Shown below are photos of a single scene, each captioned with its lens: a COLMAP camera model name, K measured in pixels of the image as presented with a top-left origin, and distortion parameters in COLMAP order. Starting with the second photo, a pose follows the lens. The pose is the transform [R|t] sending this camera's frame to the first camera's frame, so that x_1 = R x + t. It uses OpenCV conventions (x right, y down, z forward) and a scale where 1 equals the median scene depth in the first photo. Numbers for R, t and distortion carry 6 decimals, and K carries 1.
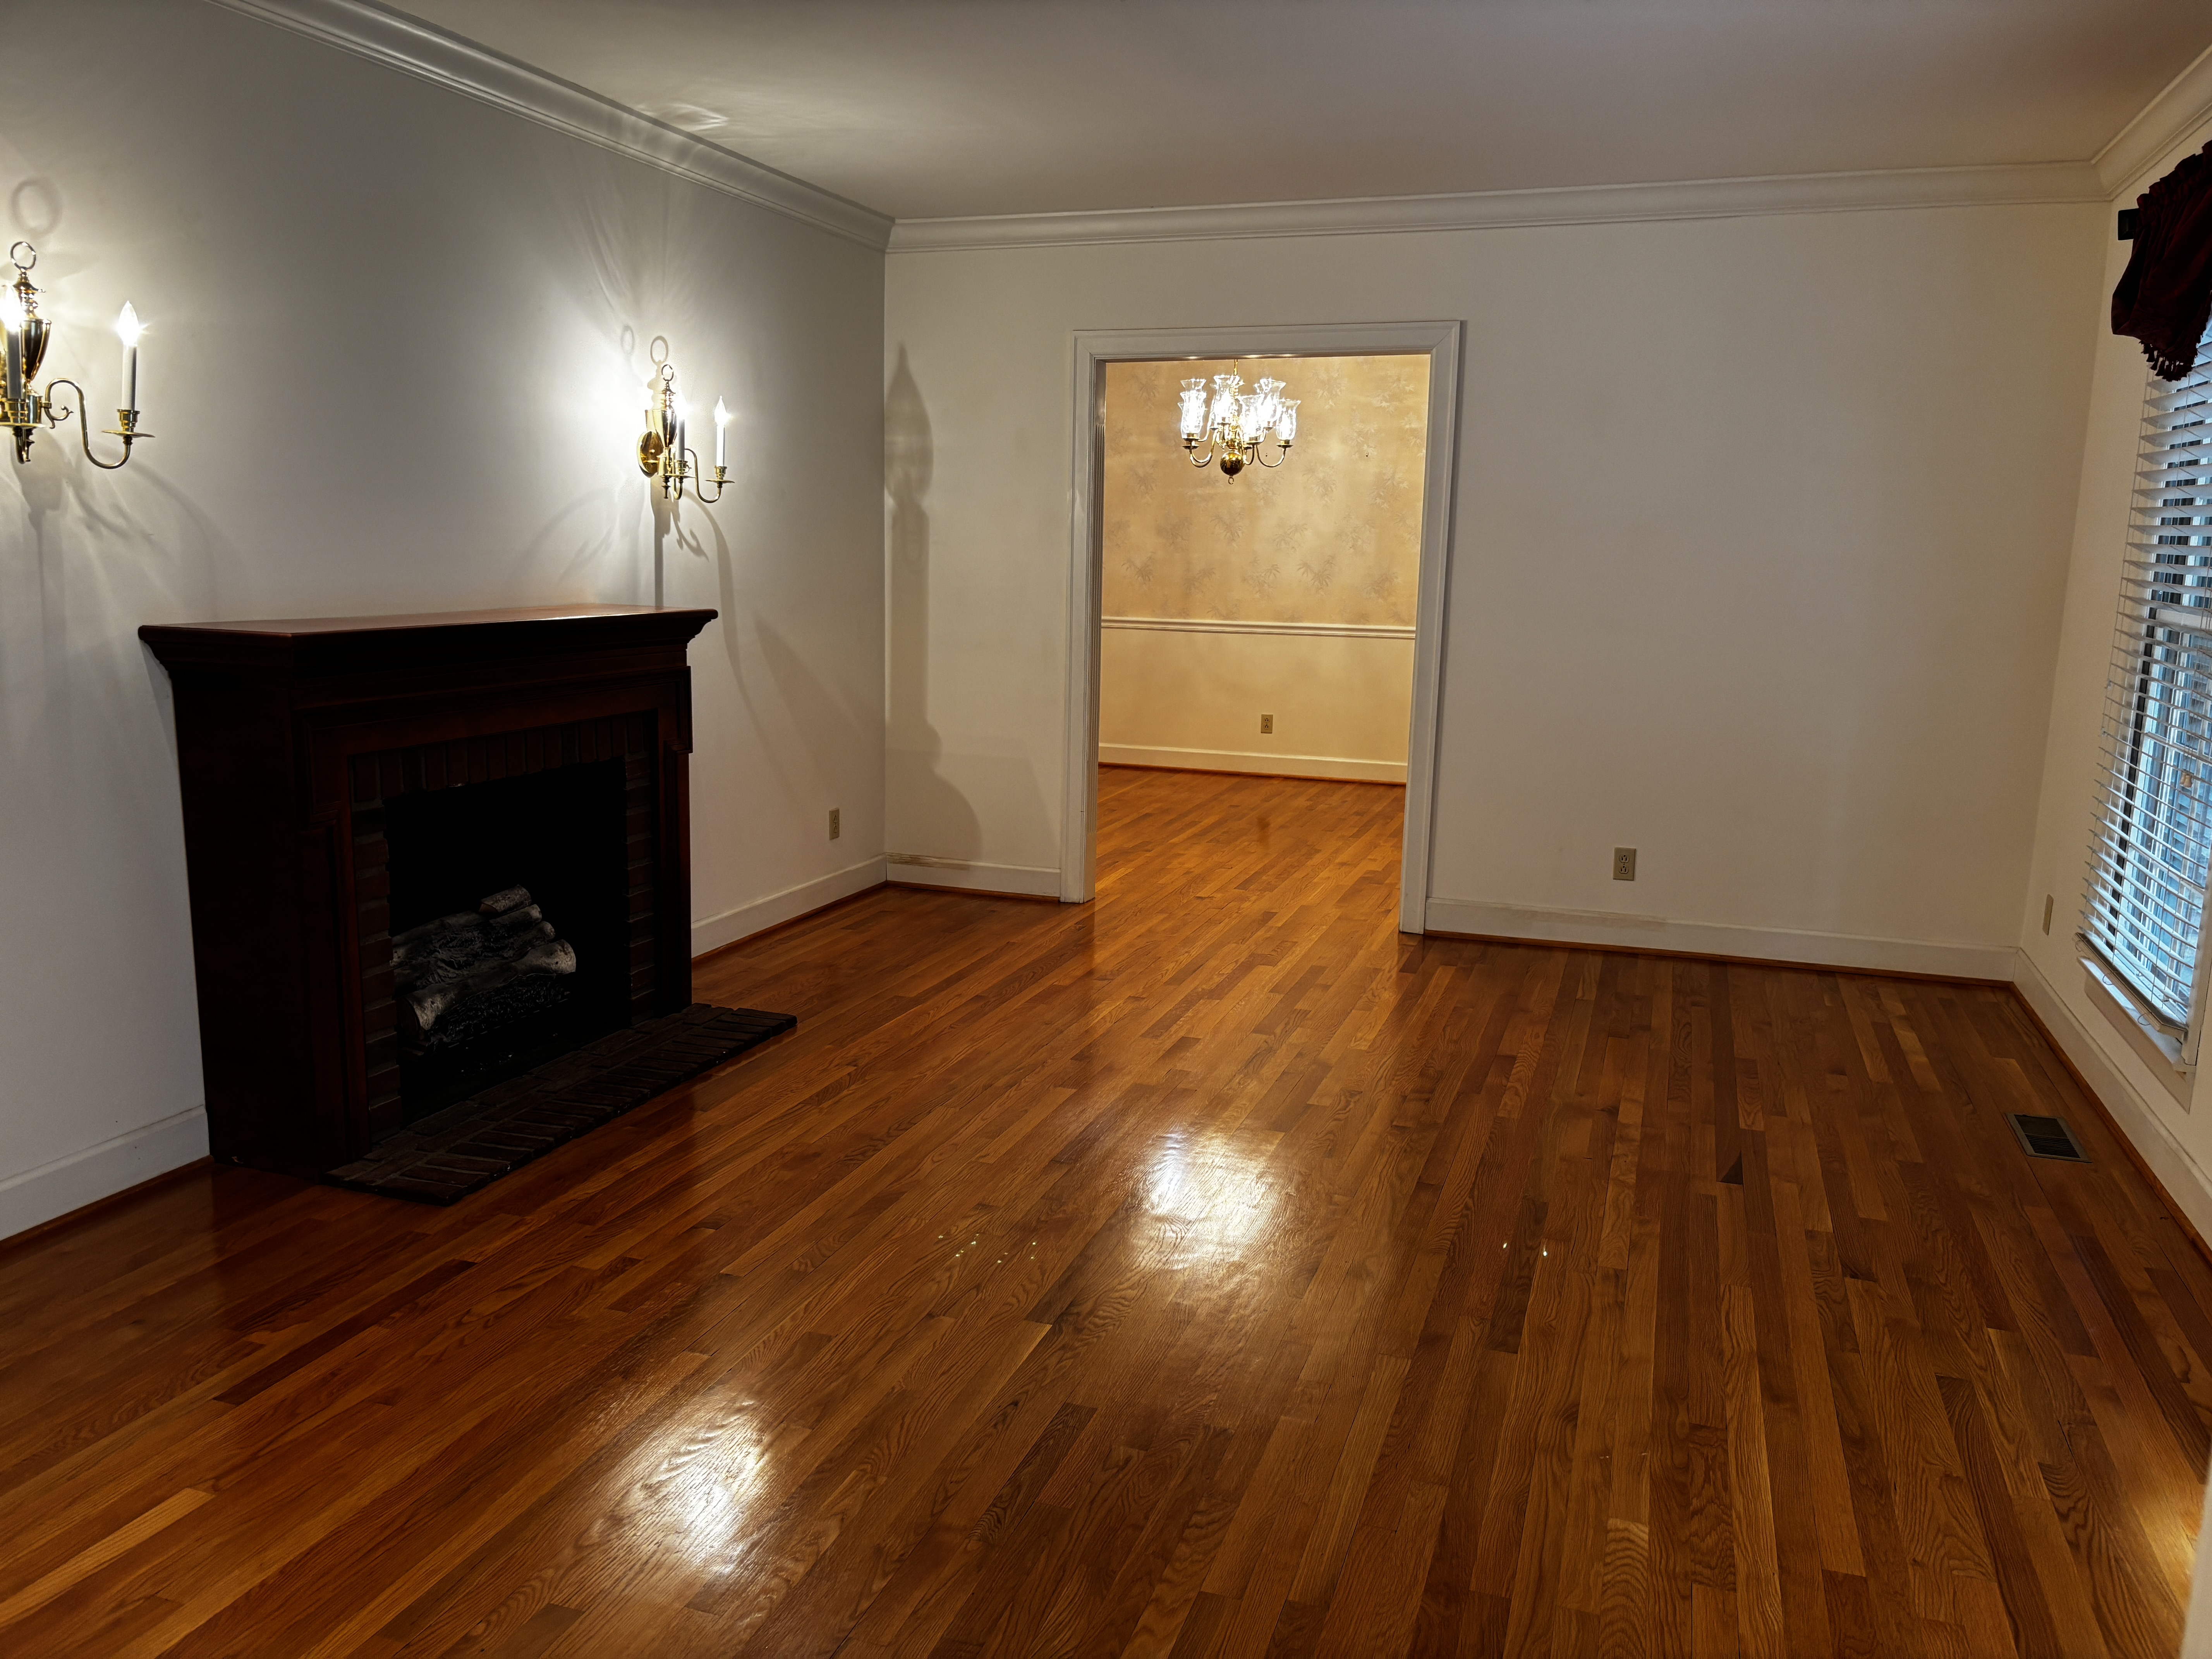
lens RADIAL K [[1677.7, 0, 1132.5], [0, 1677.7, 826.7], [0, 0, 1]] dist [0.167308, -0.279236]
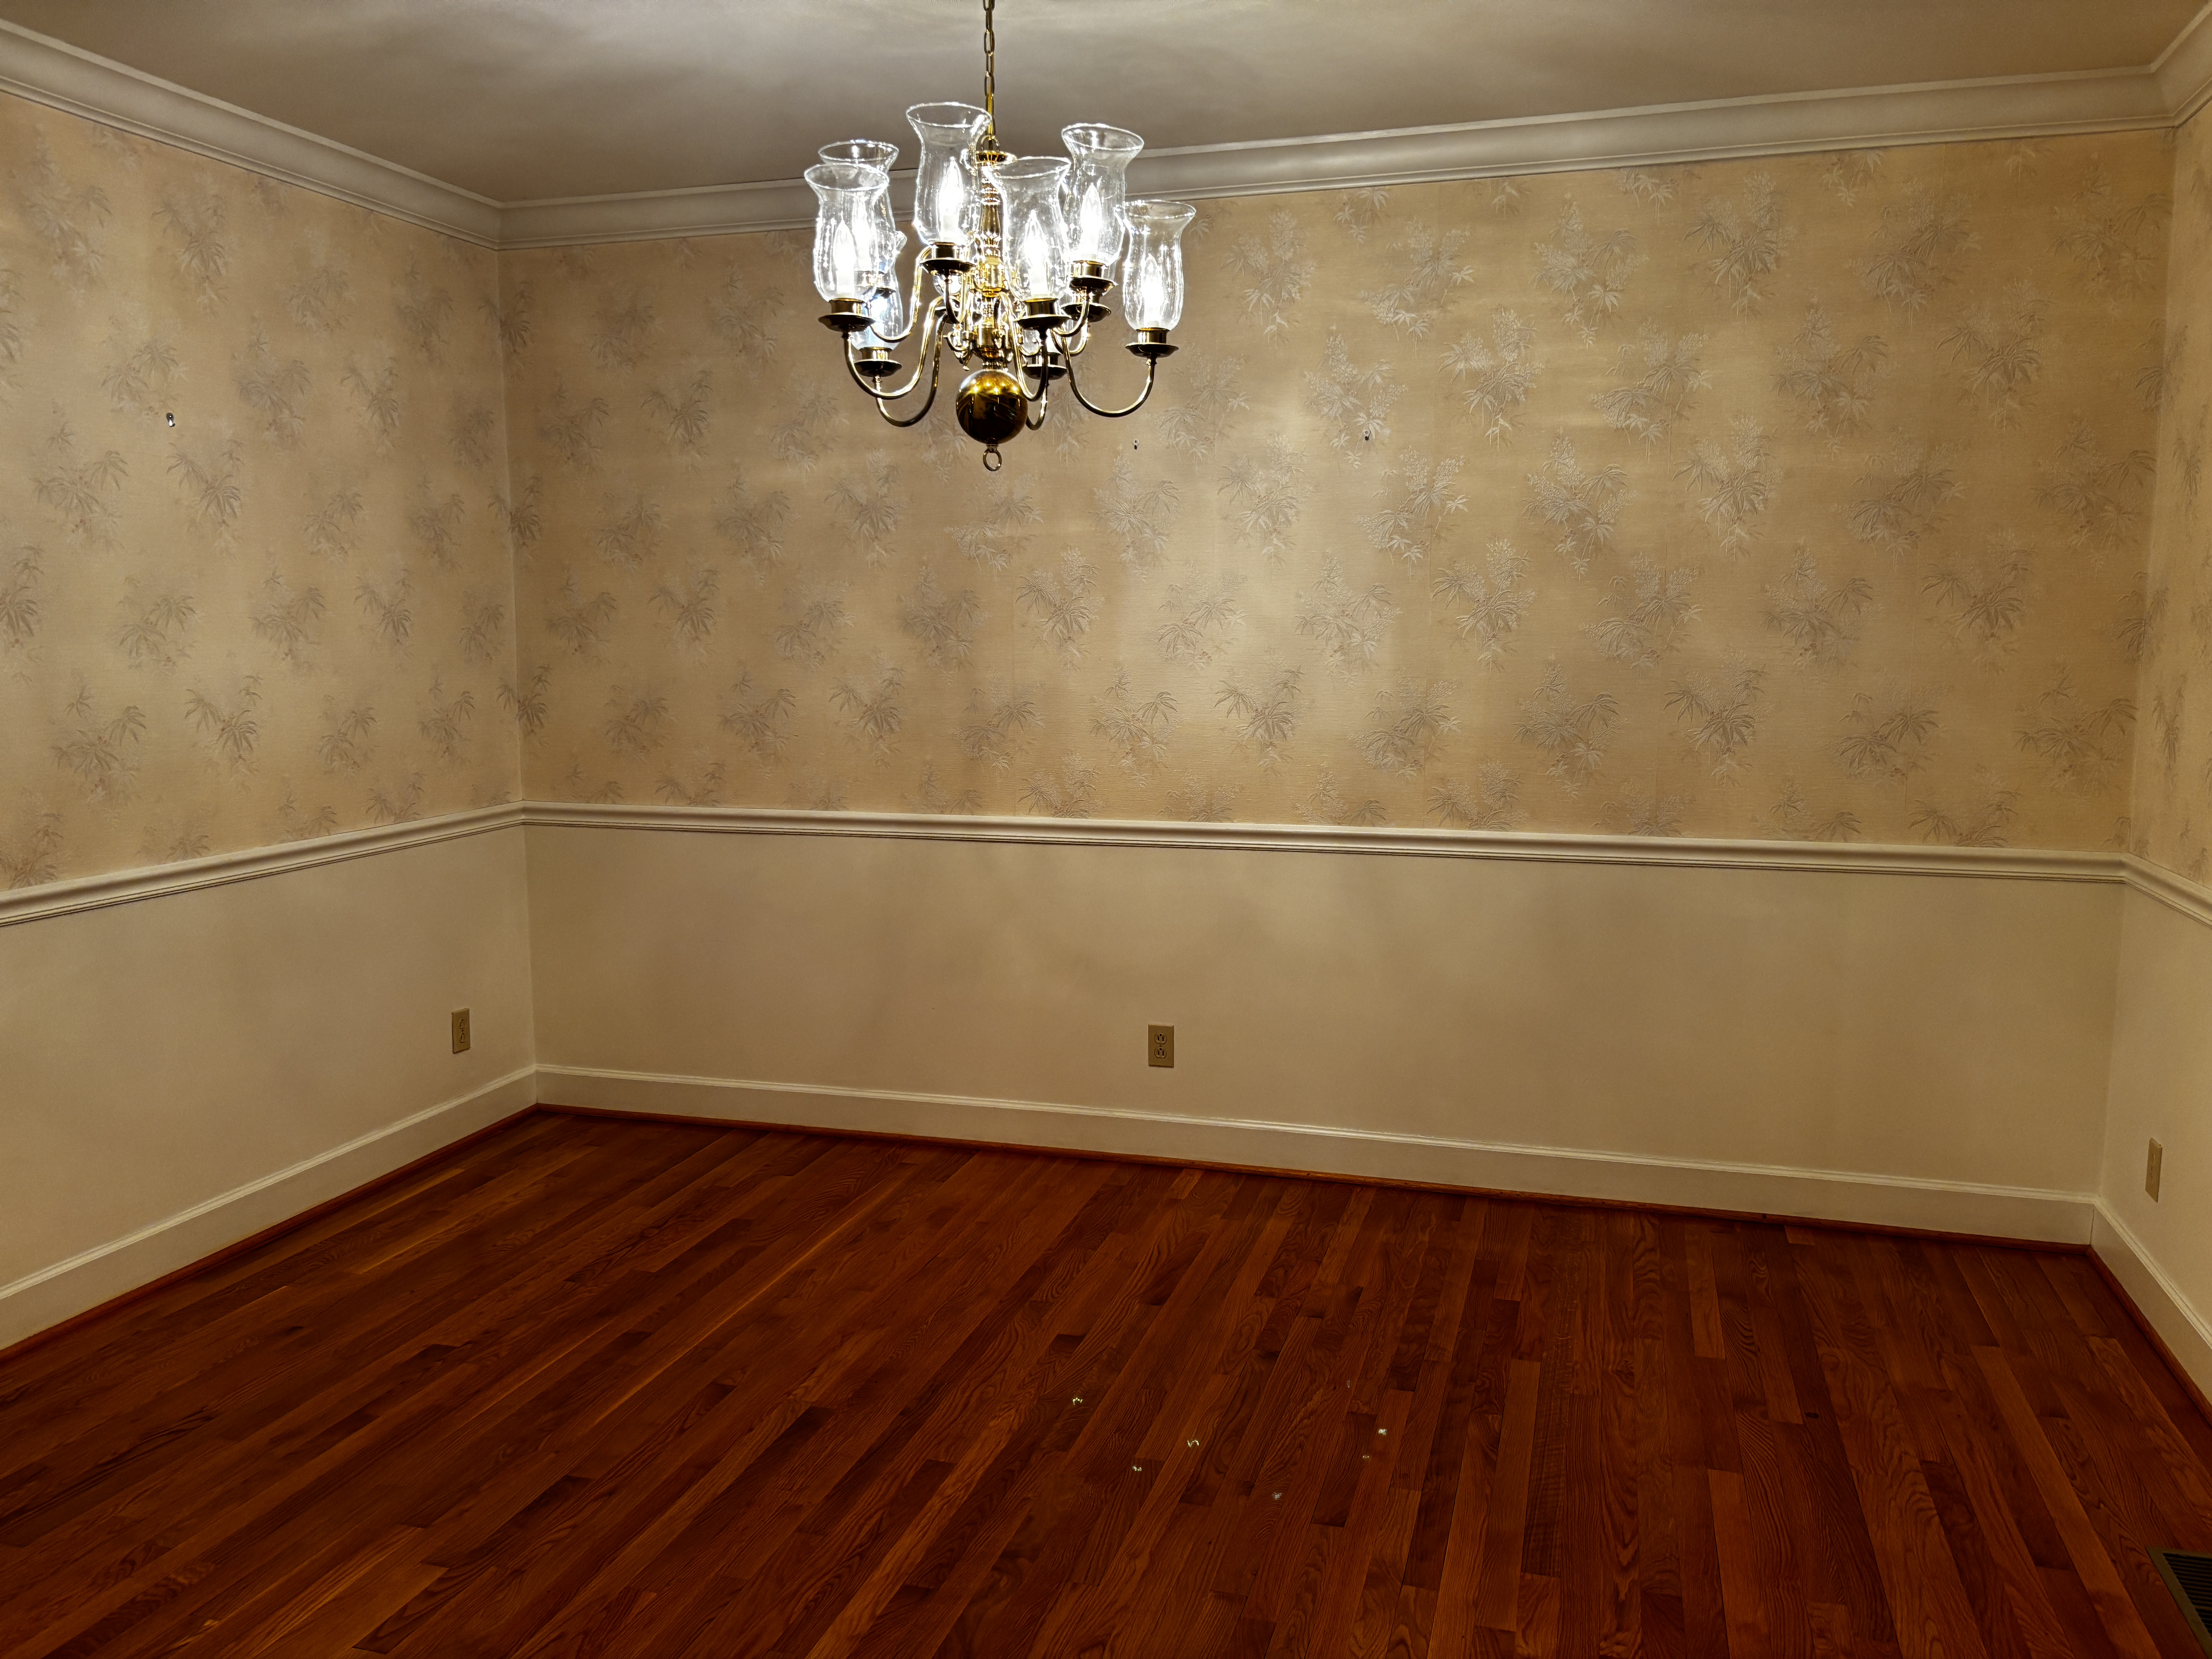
lens RADIAL K [[1677.7, 0, 1132.5], [0, 1677.7, 826.7], [0, 0, 1]] dist [0.167308, -0.279236]
pose [[0.999027, -0.027829, 0.034221, 0.060298], [0.029735, 0.997961, -0.056484, -0.096403], [-0.032580, 0.057447, 0.997817, 0.567195]]
